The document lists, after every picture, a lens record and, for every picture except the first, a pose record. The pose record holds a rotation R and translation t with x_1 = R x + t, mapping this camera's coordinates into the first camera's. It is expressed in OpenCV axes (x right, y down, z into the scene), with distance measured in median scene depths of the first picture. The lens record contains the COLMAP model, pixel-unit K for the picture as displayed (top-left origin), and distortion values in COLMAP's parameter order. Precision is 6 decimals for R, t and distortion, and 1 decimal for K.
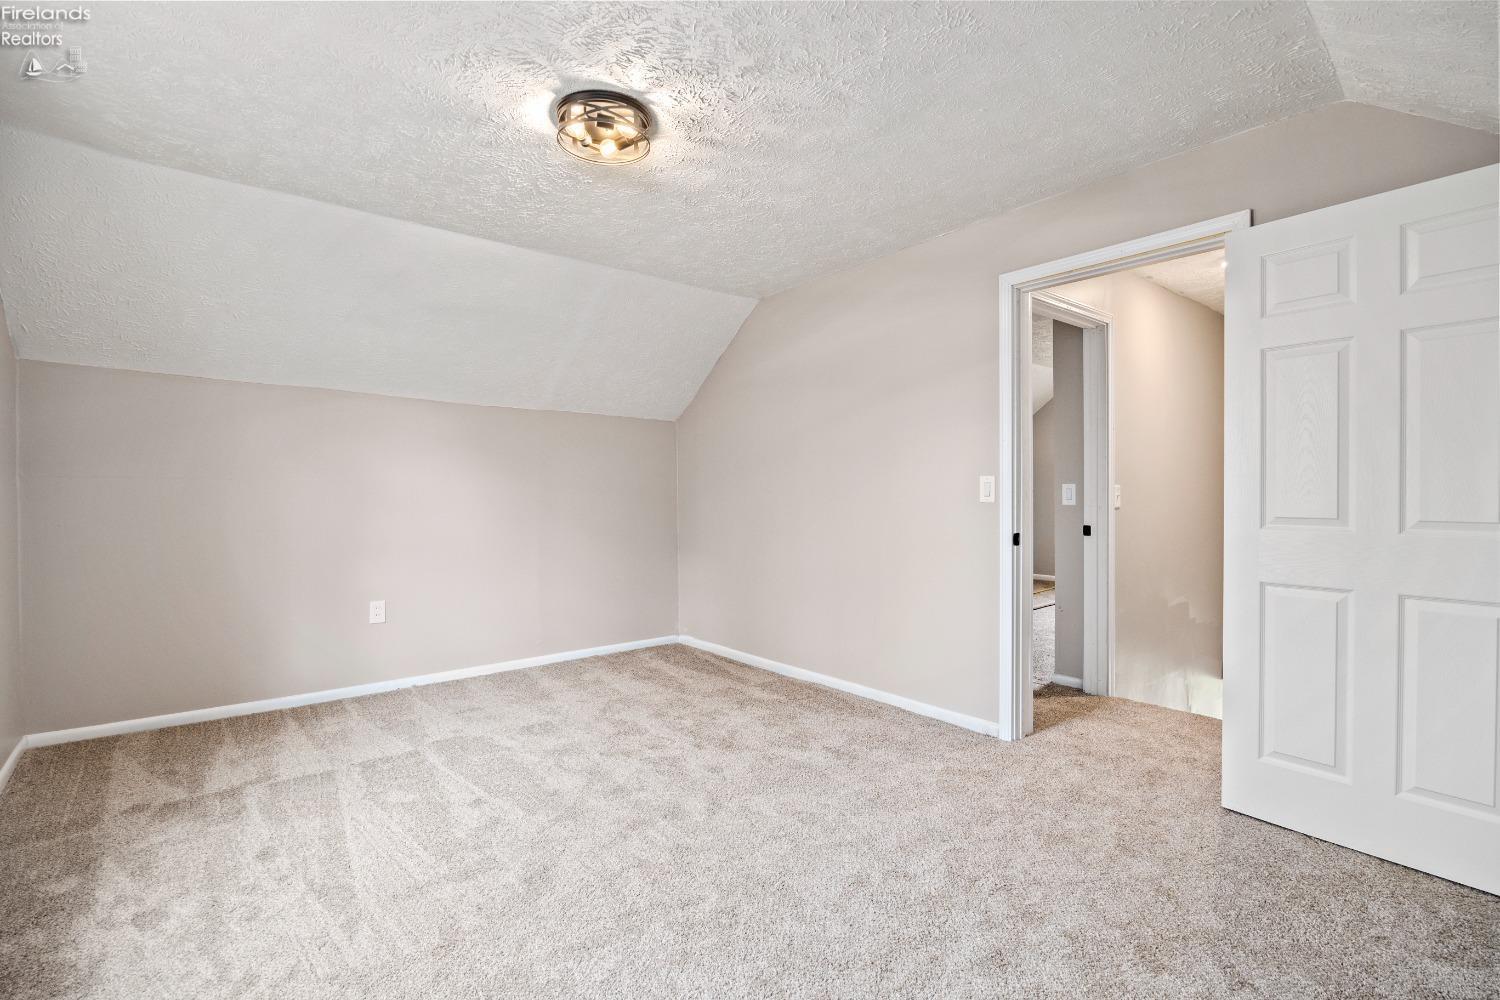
lens RADIAL K [[673.1, 0, 750.0], [0, 673.1, 500.0], [0, 0, 1]] dist [-0.018898, 0.000645]
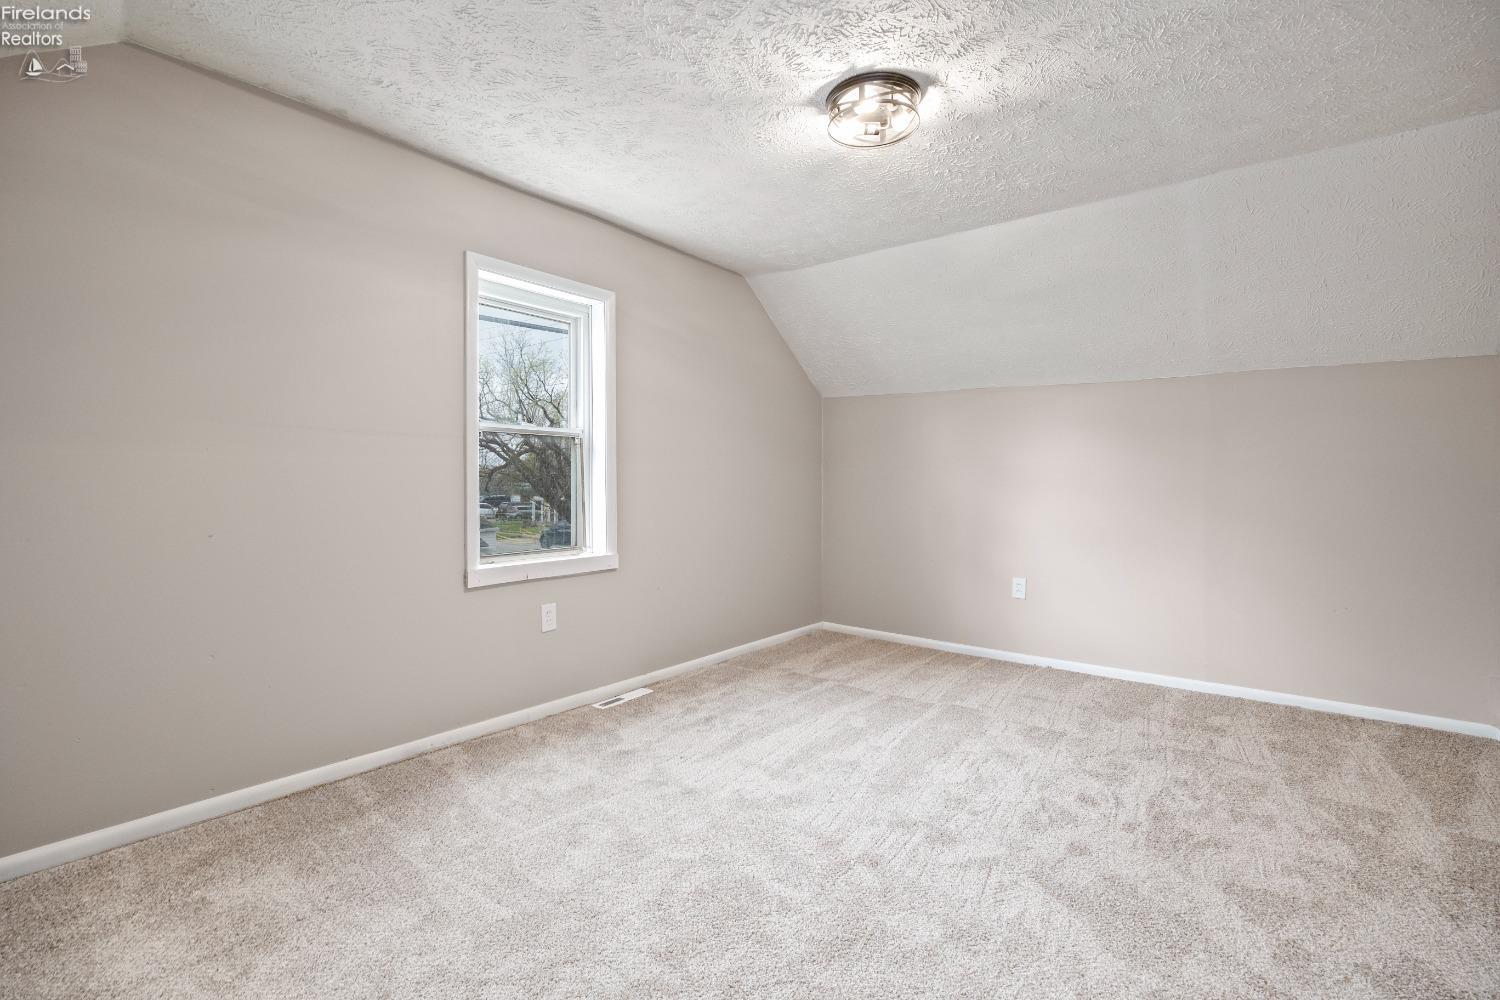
lens RADIAL K [[673.1, 0, 750.0], [0, 673.1, 500.0], [0, 0, 1]] dist [-0.018898, 0.000645]
pose [[0.208412, 0.031996, -0.977518, 0.538233], [-0.014118, 0.999459, 0.029704, -0.002610], [0.977939, 0.007610, 0.208751, 0.449590]]
